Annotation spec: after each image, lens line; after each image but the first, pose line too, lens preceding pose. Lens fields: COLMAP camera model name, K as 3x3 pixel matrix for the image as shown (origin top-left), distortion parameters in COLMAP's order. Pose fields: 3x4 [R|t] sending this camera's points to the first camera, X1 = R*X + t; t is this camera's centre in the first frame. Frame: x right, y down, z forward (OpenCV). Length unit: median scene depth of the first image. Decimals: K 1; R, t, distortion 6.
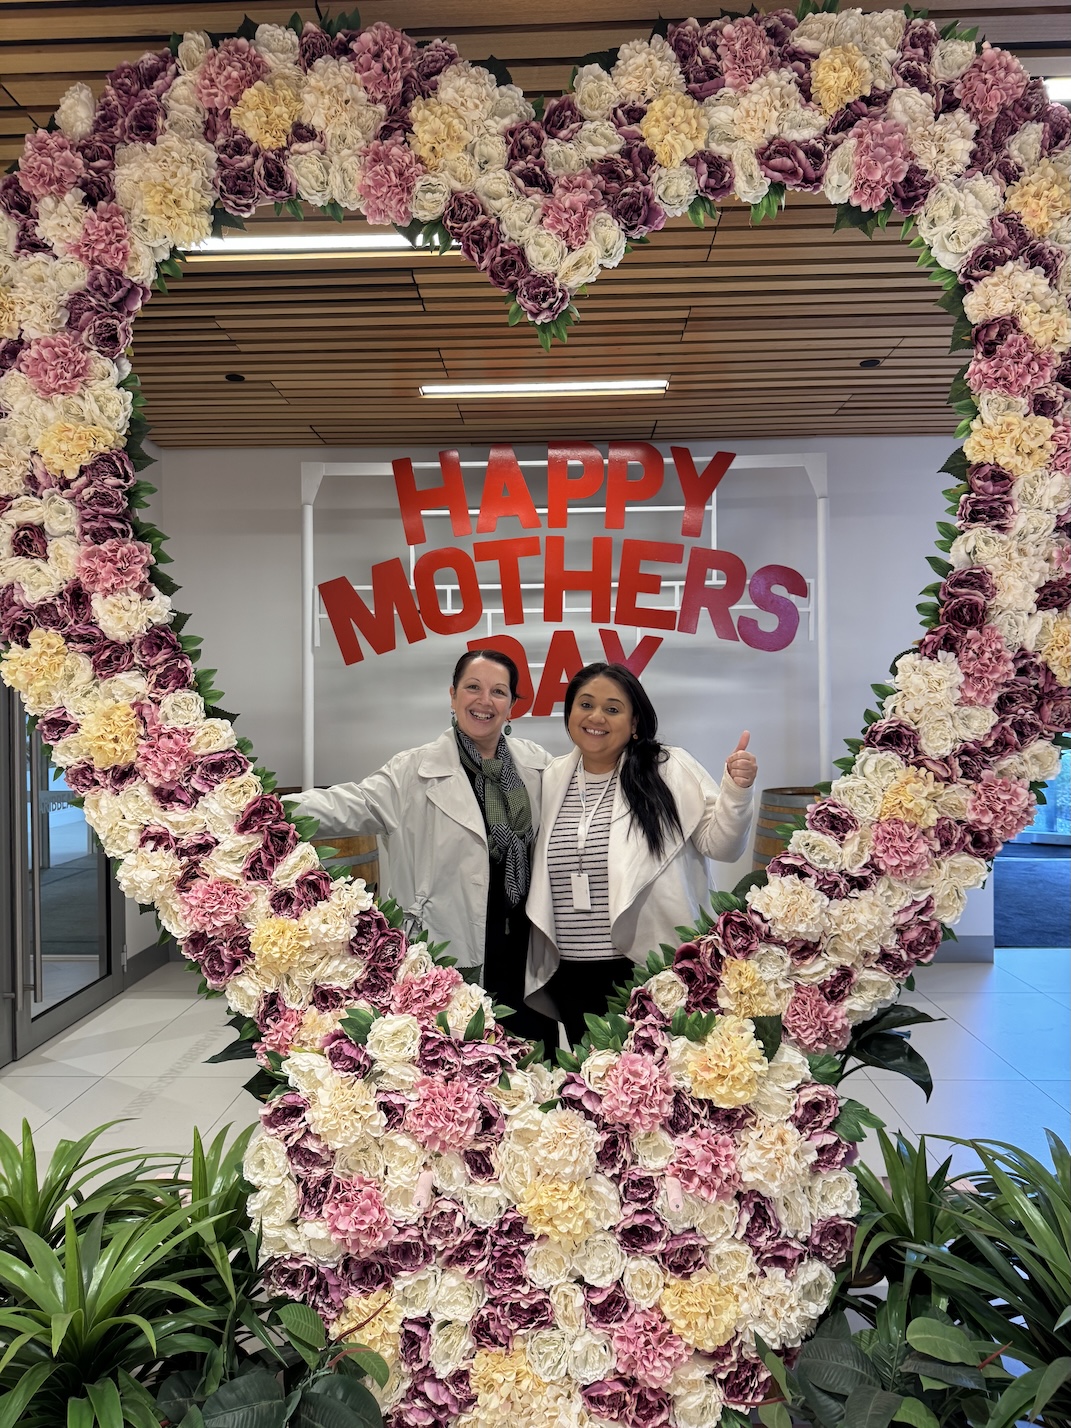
lens RADIAL K [[1015.3, 0, 535.5], [0, 1015.3, 714.0], [0, 0, 1]] dist [0.019835, -0.026165]
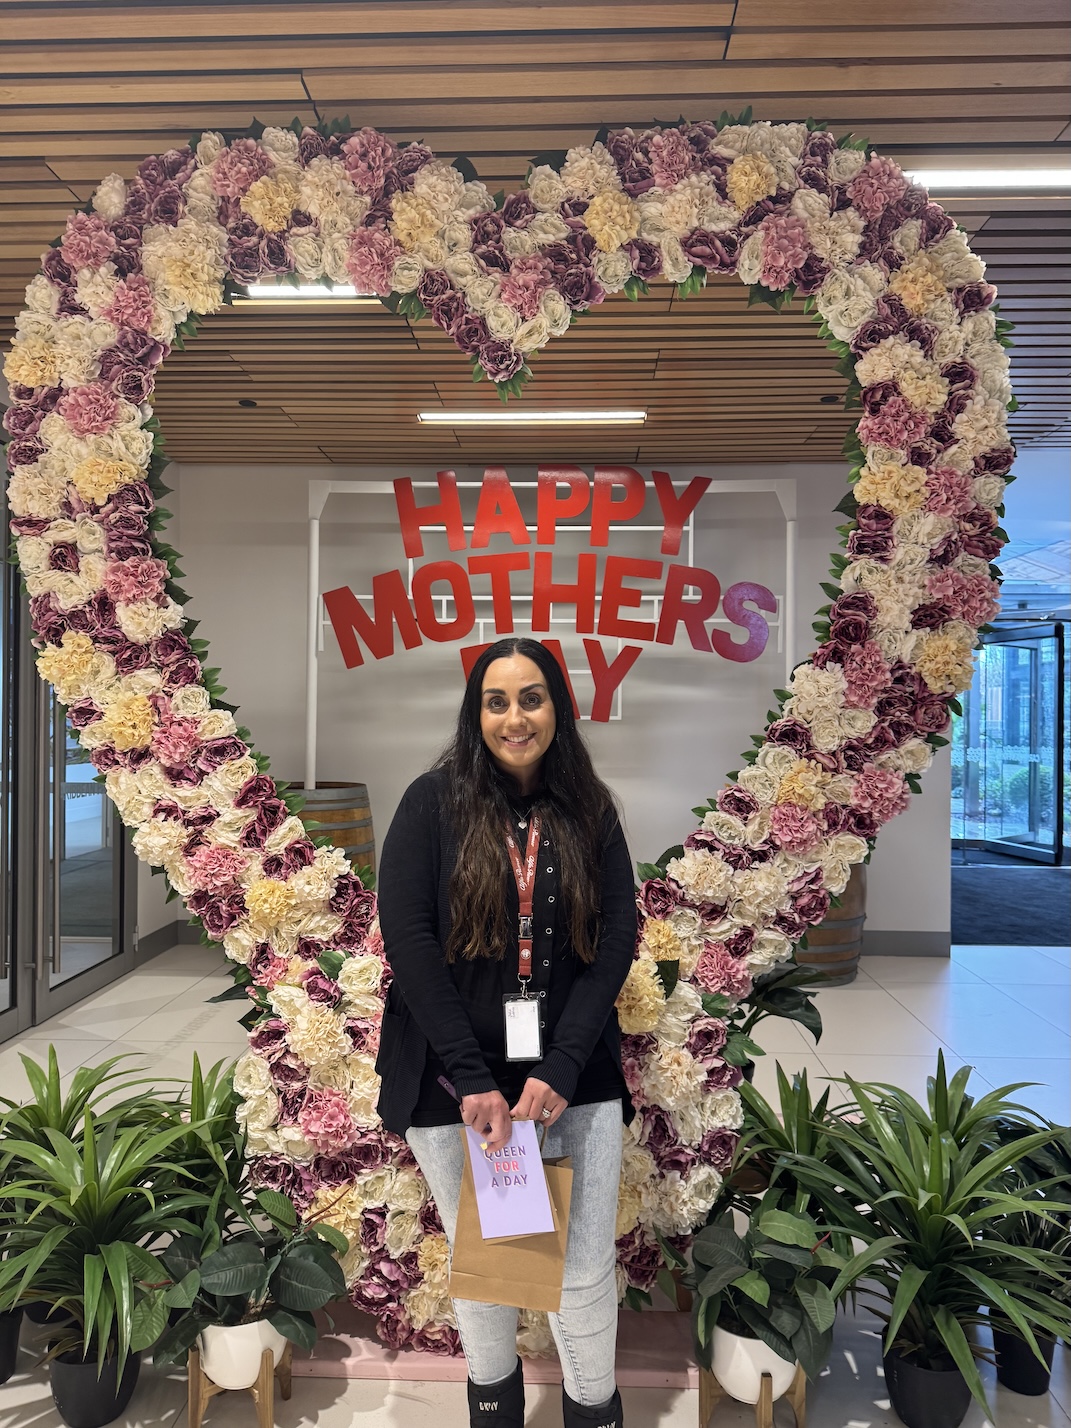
lens RADIAL K [[1007.0, 0, 545.7], [0, 1007.0, 713.8], [0, 0, 1]] dist [0.044571, -0.065529]
pose [[0.999876, 0.015596, -0.002383, 0.069582], [-0.015615, 0.999845, -0.008150, 0.013426], [0.002255, 0.008186, 0.999964, -0.178818]]
